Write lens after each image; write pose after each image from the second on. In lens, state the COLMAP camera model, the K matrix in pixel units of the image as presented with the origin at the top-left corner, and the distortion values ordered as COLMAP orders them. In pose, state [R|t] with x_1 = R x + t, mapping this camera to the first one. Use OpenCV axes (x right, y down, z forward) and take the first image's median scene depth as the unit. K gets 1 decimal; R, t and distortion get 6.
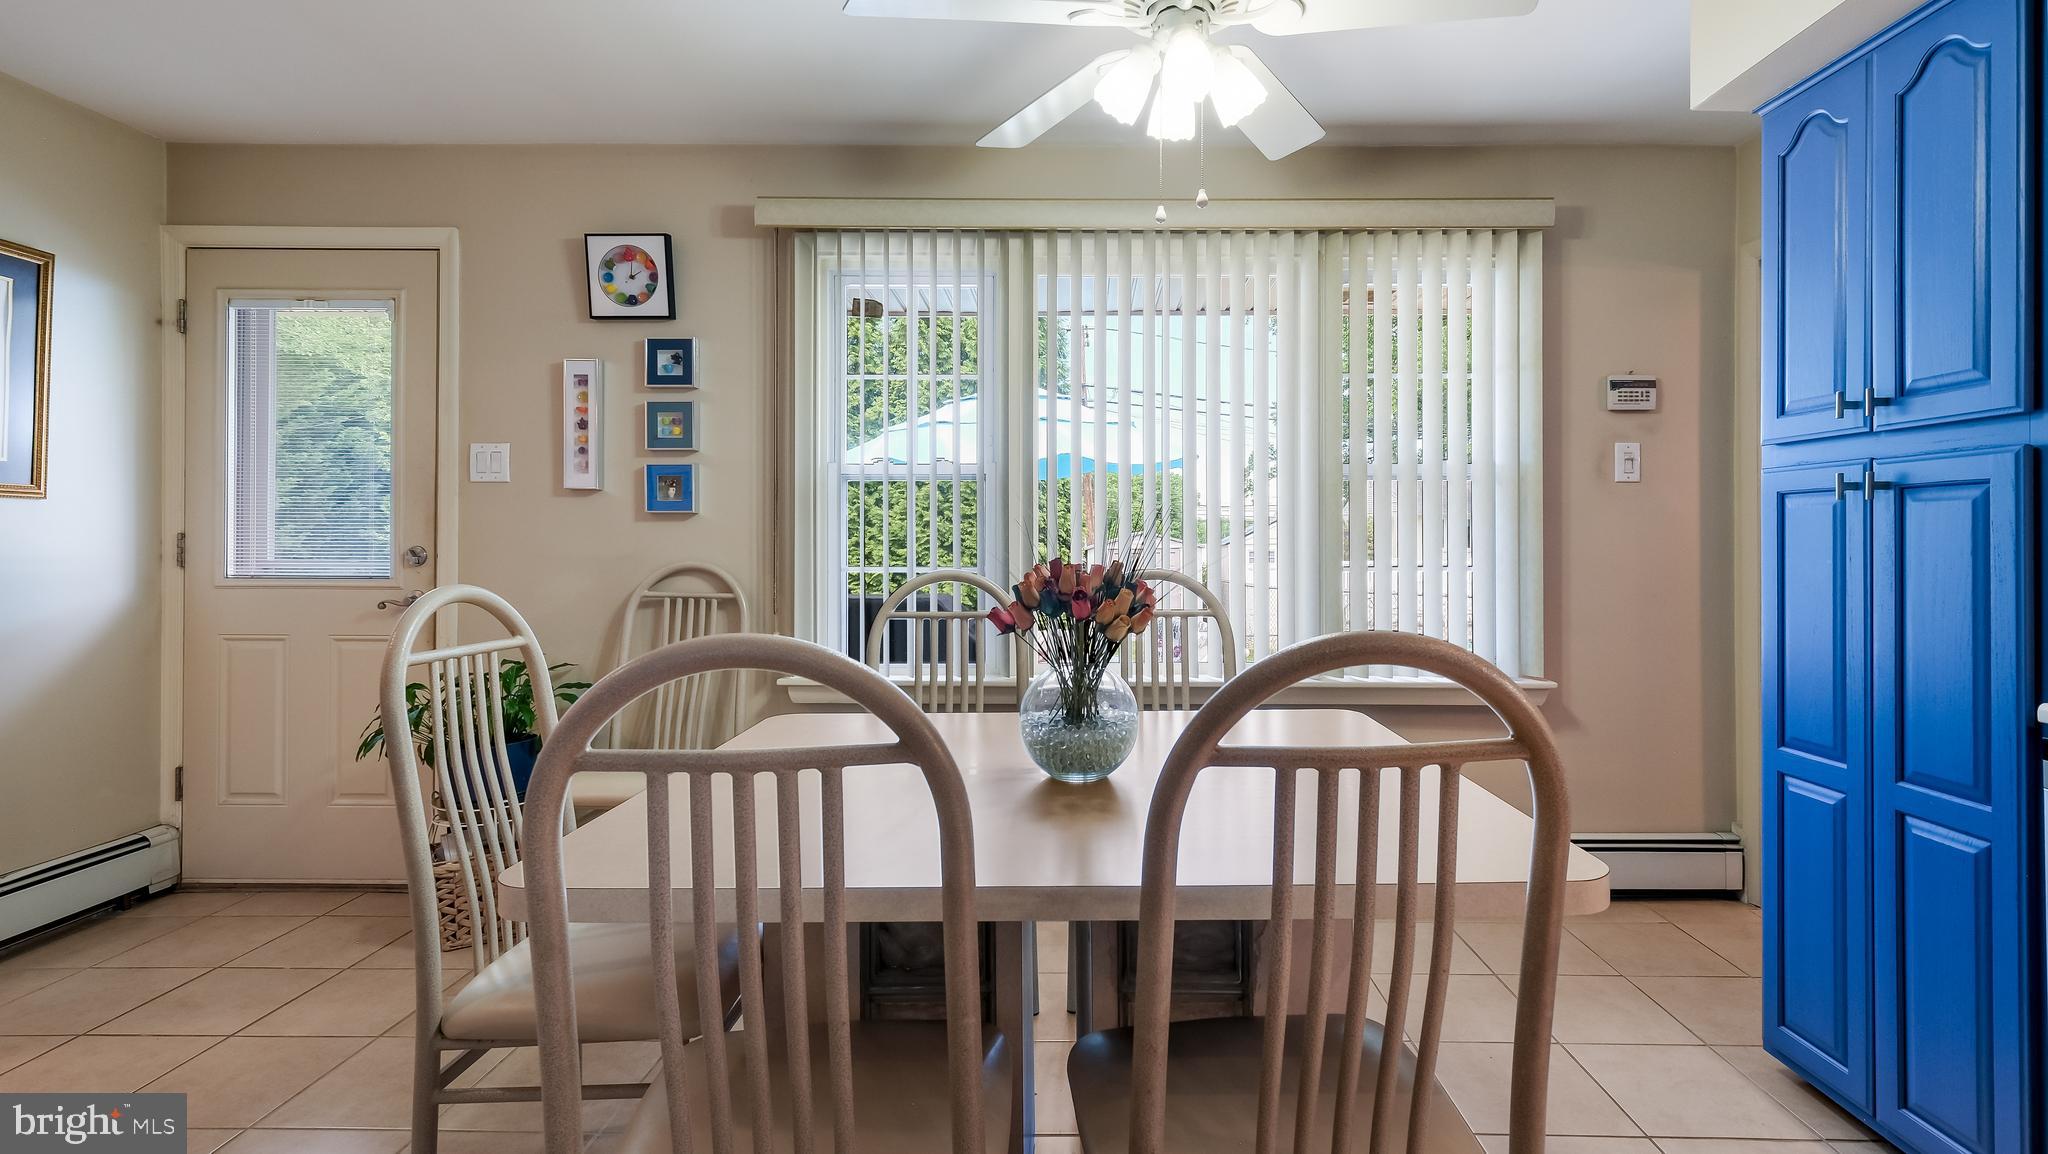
lens RADIAL K [[895.5, 0, 1003.5], [0, 895.5, 540.4], [0, 0, 1]] dist [0.000590, 0.000005]
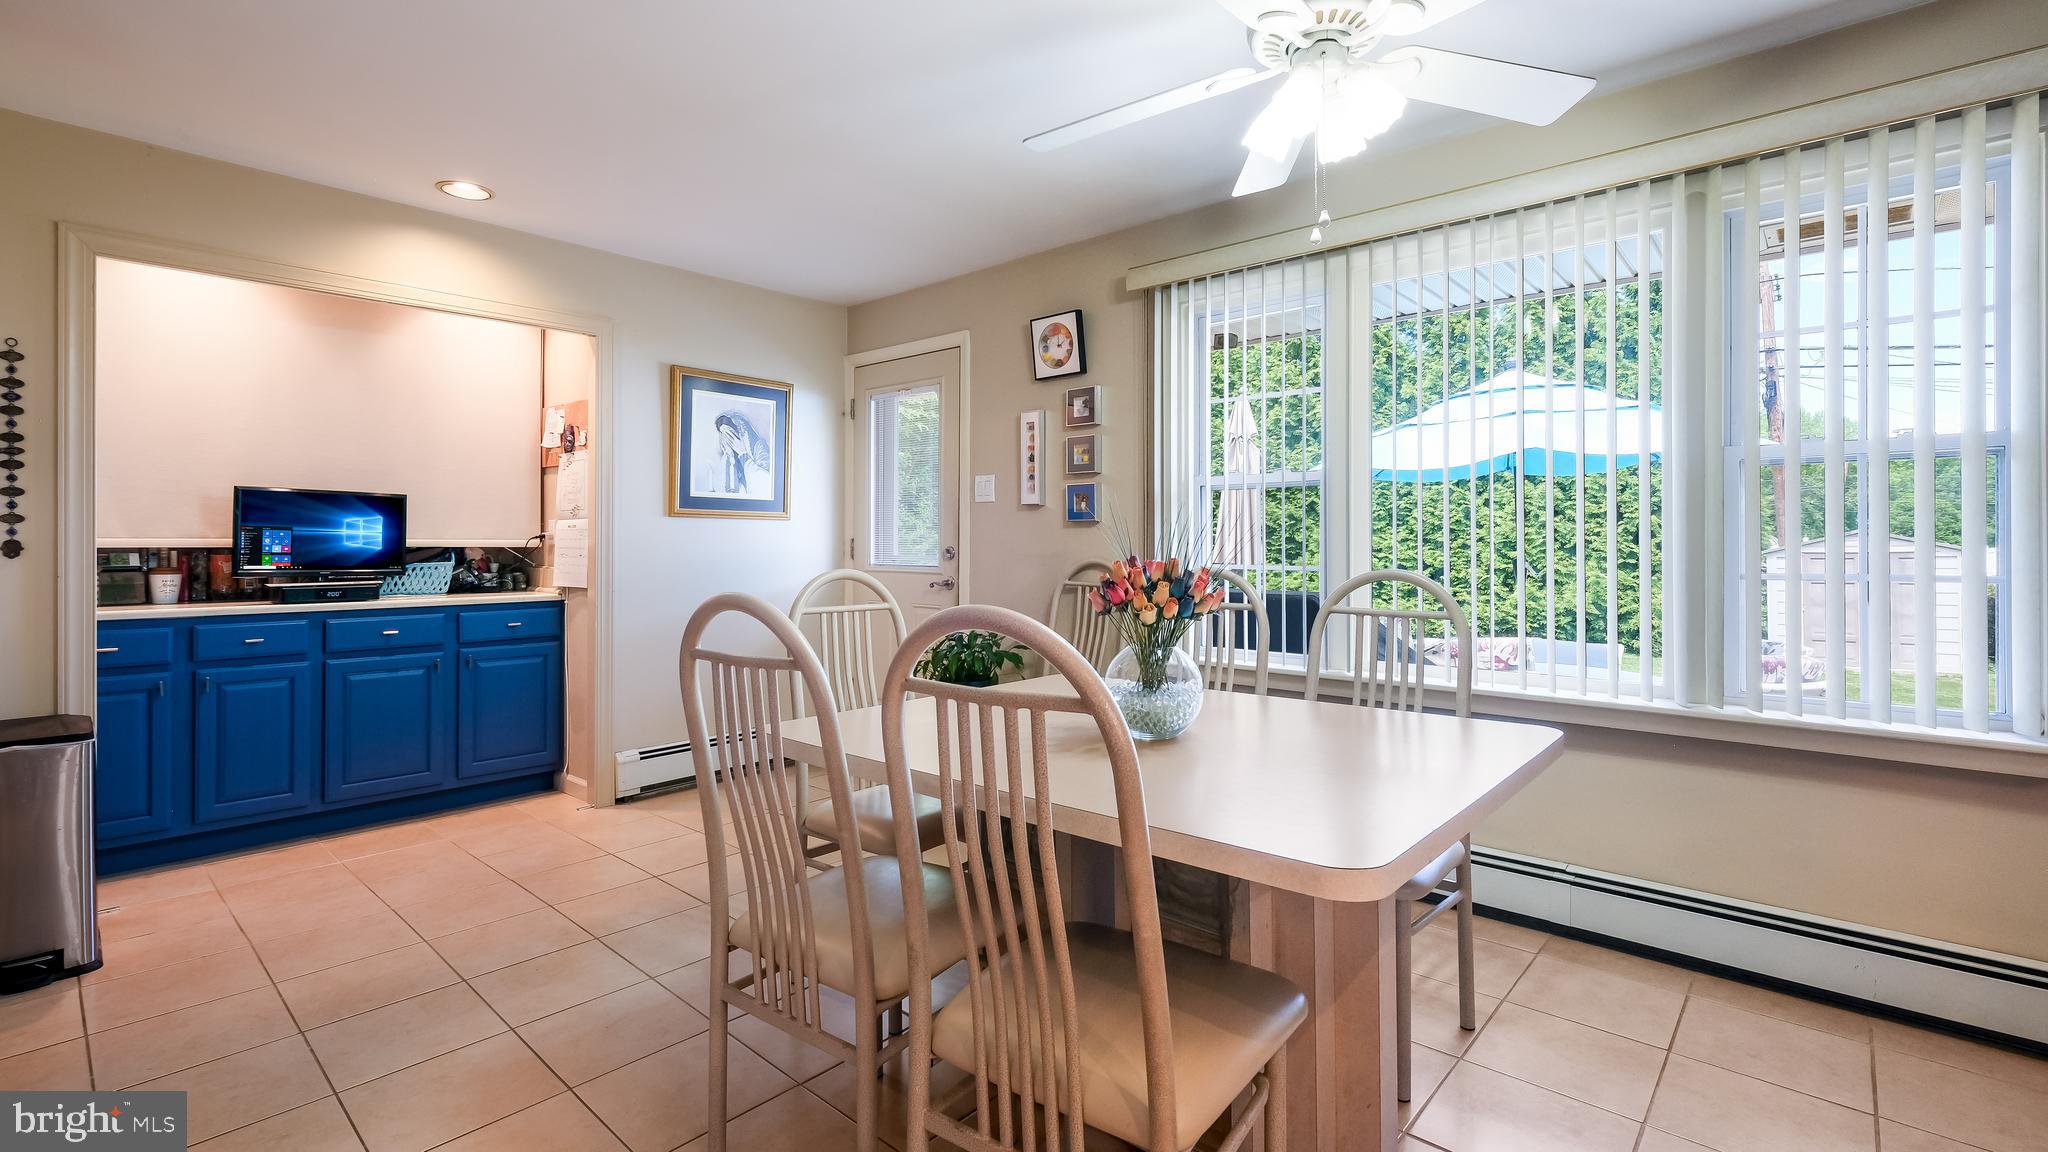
lens RADIAL K [[889.9, 0, 1111.0], [0, 889.9, 536.2], [0, 0, 1]] dist [-0.001547, -0.000275]
pose [[0.776784, -0.006949, -0.629729, 0.483828], [0.001949, 0.999961, -0.008631, 0.002597], [0.629764, 0.005478, 0.776767, 0.015142]]
